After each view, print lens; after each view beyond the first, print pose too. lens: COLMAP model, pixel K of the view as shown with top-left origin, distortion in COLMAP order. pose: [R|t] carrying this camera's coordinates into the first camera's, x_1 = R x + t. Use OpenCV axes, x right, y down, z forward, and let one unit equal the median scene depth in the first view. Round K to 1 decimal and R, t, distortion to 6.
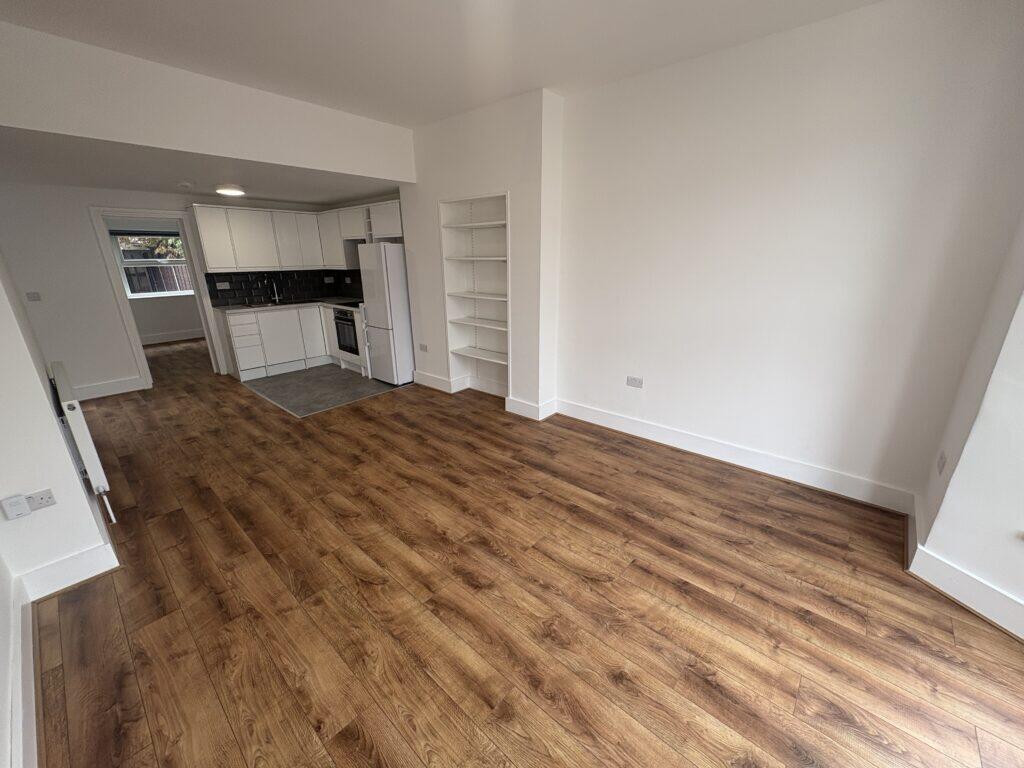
lens RADIAL K [[407.0, 0, 516.2], [0, 407.0, 386.2], [0, 0, 1]] dist [-0.004466, 0.000270]
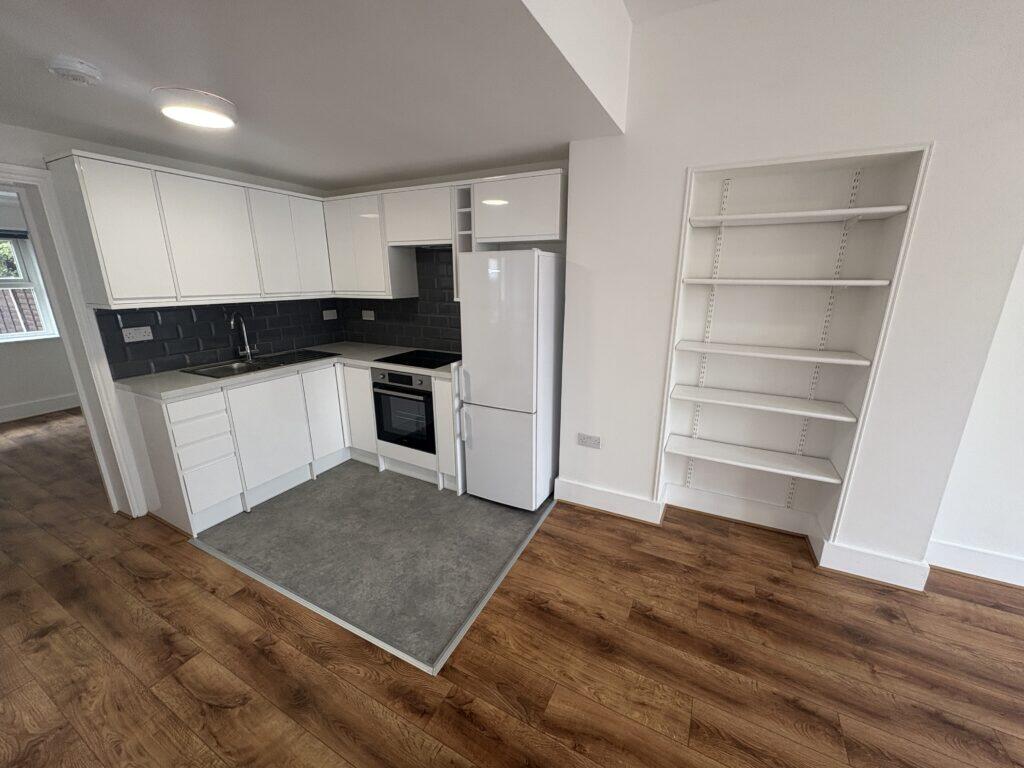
lens RADIAL K [[407.0, 0, 516.3], [0, 407.0, 384.4], [0, 0, 1]] dist [-0.004466, 0.000270]
pose [[0.971456, -0.054896, 0.230782, -0.460307], [0.066160, 0.996952, -0.041347, -0.159458], [-0.227809, 0.055435, 0.972127, 0.501161]]
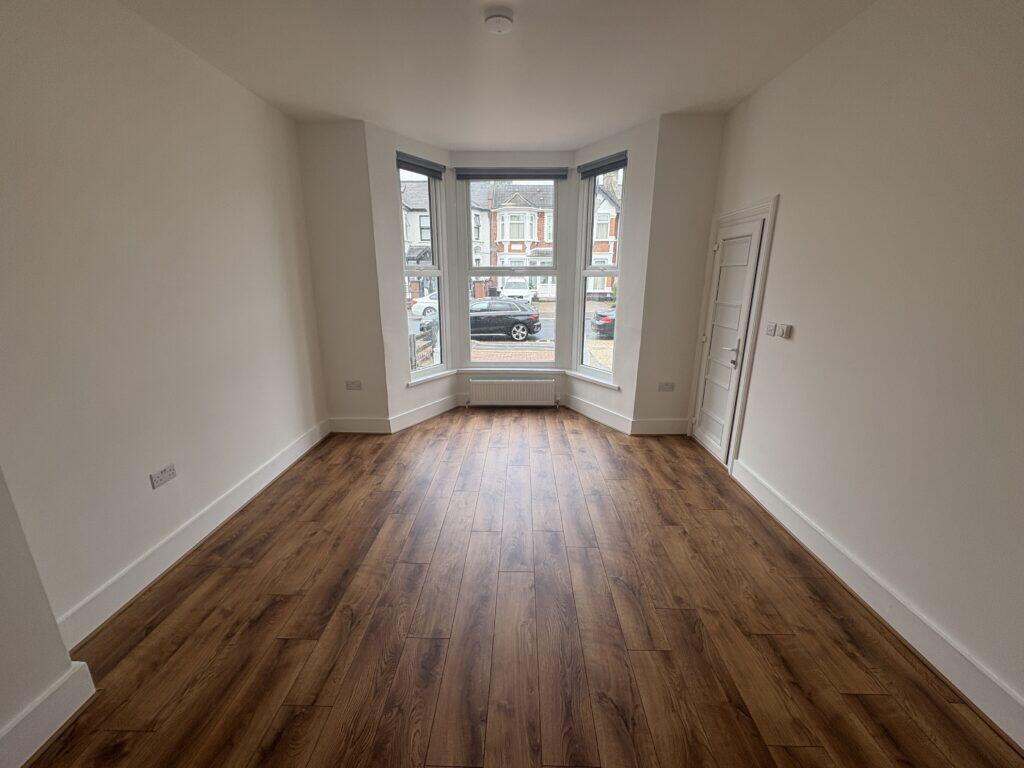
lens RADIAL K [[407.0, 0, 512.8], [0, 407.0, 385.2], [0, 0, 1]] dist [-0.004466, 0.000270]
pose [[-0.643668, -0.189628, 0.741439, -0.358122], [0.244928, 0.866818, 0.434324, -0.198412], [-0.725053, 0.461160, -0.511498, 0.645376]]
